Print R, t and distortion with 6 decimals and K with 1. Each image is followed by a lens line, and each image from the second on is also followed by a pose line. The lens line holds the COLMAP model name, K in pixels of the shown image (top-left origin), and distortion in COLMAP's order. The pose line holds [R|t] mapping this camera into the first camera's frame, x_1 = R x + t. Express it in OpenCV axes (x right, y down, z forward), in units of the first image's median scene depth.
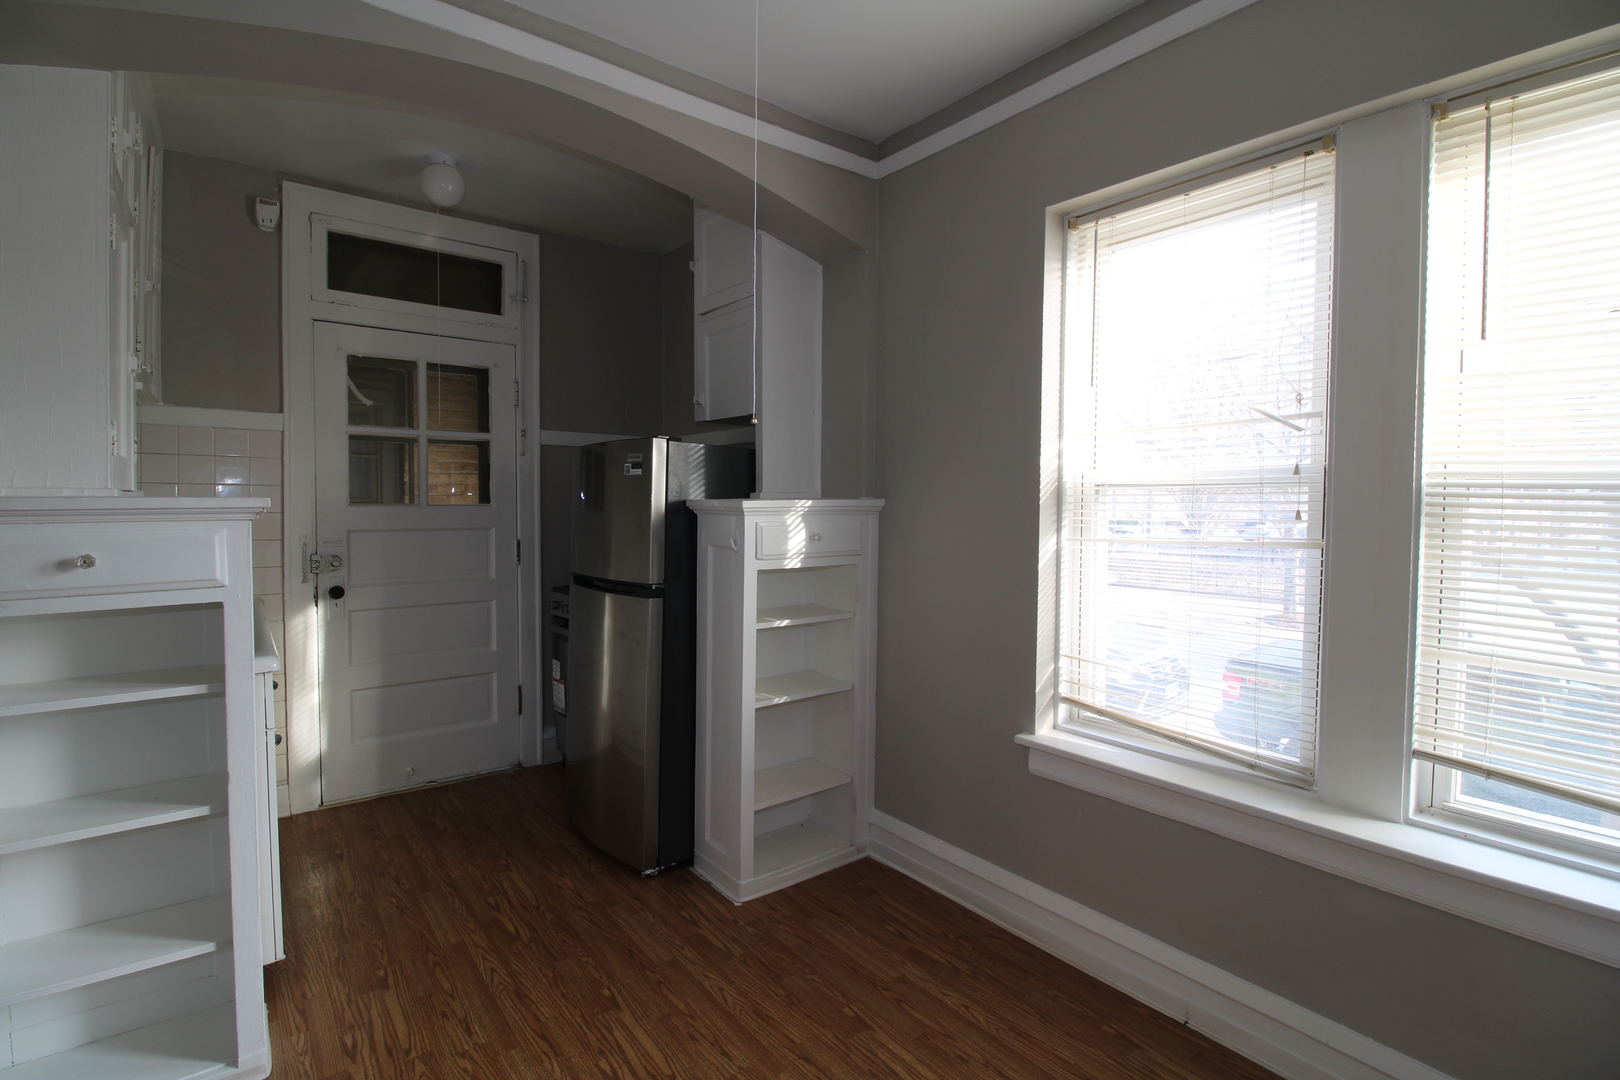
lens RADIAL K [[762.9, 0, 810.0], [0, 762.9, 540.0], [0, 0, 1]] dist [0.001116, -0.015271]
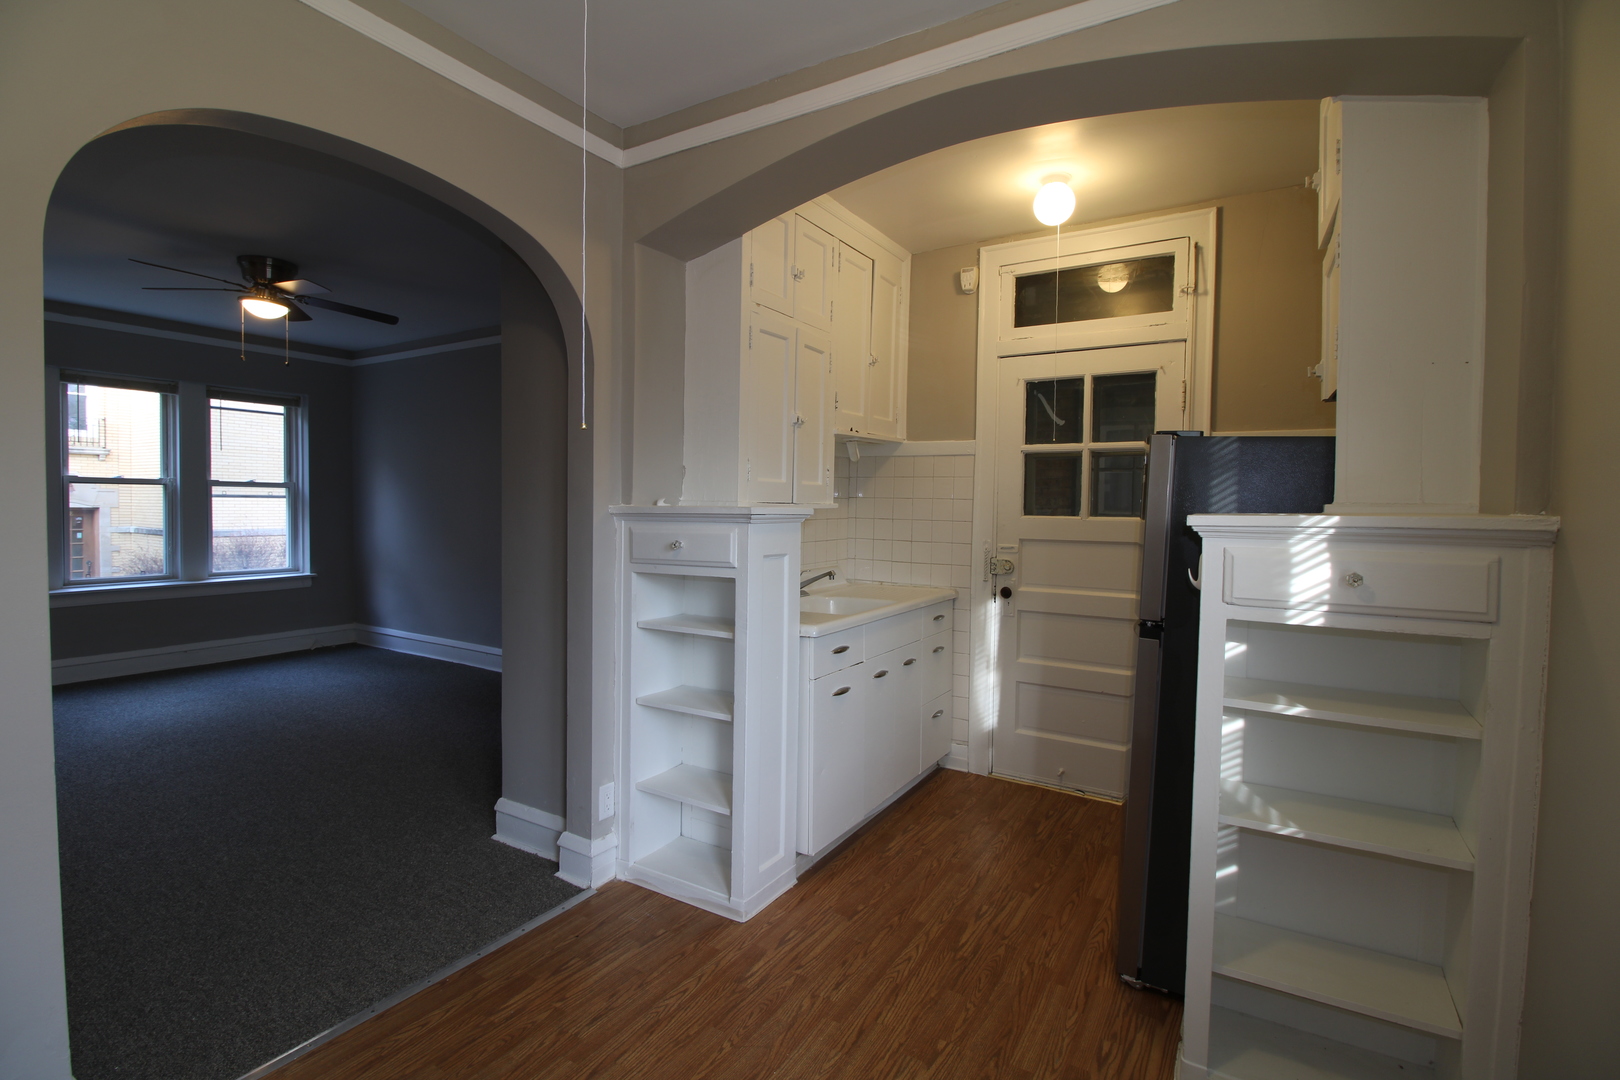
lens RADIAL K [[752.2, 0, 810.0], [0, 752.2, 540.0], [0, 0, 1]] dist [-0.003008, -0.000438]
pose [[0.344654, 0.040907, -0.937838, 0.407370], [-0.059722, 0.997982, 0.021582, -0.020769], [0.936828, 0.048571, 0.346402, 0.408262]]
